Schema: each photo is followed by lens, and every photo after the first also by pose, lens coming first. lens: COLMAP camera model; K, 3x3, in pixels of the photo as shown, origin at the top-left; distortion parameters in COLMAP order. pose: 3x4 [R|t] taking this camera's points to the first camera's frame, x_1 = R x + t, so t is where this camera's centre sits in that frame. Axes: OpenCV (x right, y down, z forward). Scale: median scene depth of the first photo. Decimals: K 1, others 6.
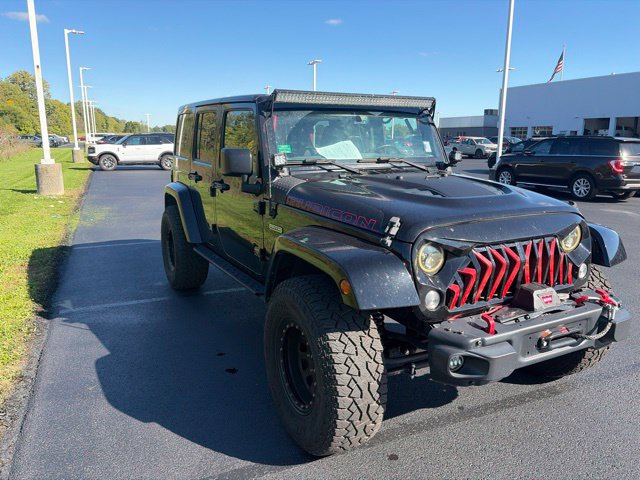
lens RADIAL K [[482.3, 0, 318.6], [0, 482.3, 238.9], [0, 0, 1]] dist [0.037195, -0.028593]
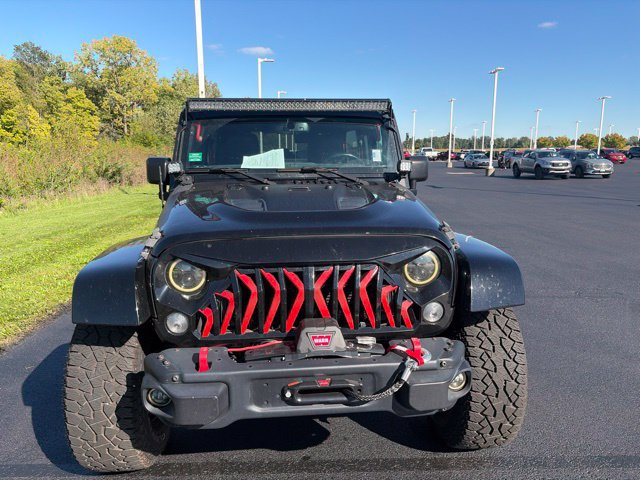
lens RADIAL K [[482.3, 0, 319.0], [0, 482.3, 242.2], [0, 0, 1]] dist [0.037195, -0.028593]
pose [[0.925120, 0.060864, -0.374765, 0.479793], [-0.069381, 0.997547, -0.009261, -0.018893], [0.373282, 0.034570, 0.927073, 0.161195]]
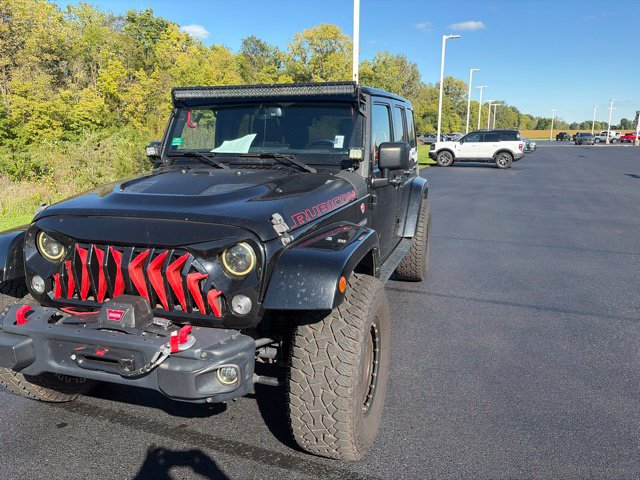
lens RADIAL K [[482.3, 0, 317.4], [0, 482.3, 242.6], [0, 0, 1]] dist [0.037195, -0.028593]
pose [[0.705185, 0.149911, -0.692994, 0.829302], [-0.141645, 0.987476, 0.069478, -0.072644], [0.694731, 0.049164, 0.717588, 0.395144]]
